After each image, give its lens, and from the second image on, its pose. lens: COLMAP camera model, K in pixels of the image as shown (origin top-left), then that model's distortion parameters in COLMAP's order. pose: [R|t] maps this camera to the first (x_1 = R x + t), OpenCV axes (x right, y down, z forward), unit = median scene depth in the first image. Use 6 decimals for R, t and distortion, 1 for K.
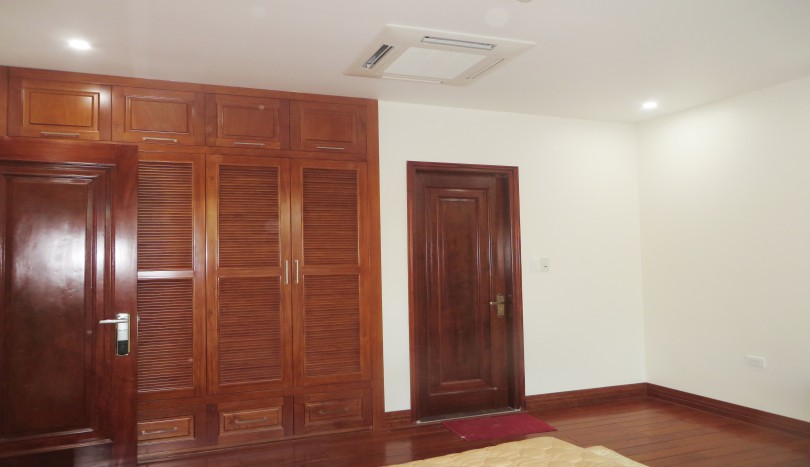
lens RADIAL K [[623.9, 0, 405.8], [0, 623.9, 220.4], [0, 0, 1]] dist [-0.003609, -0.000278]
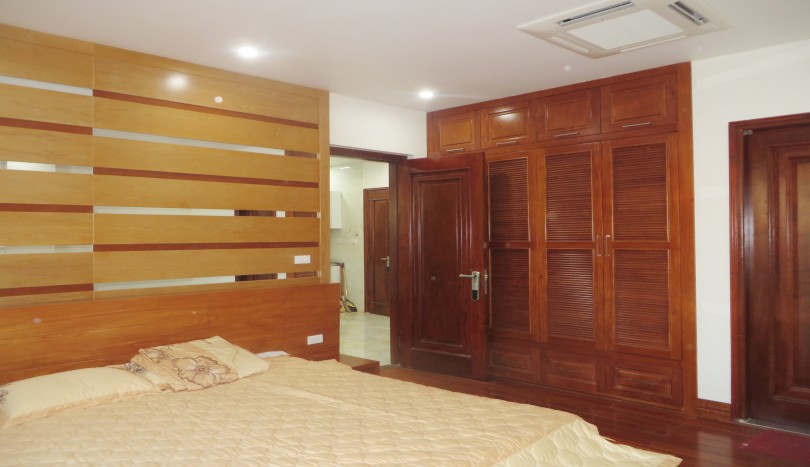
lens RADIAL K [[599.3, 0, 399.2], [0, 599.3, 229.9], [0, 0, 1]] dist [-0.010432, -0.001960]
pose [[0.389164, 0.004019, -0.921160, 0.623554], [0.060164, 0.997744, 0.029770, 0.002184], [0.919201, -0.067006, 0.388045, 0.260503]]
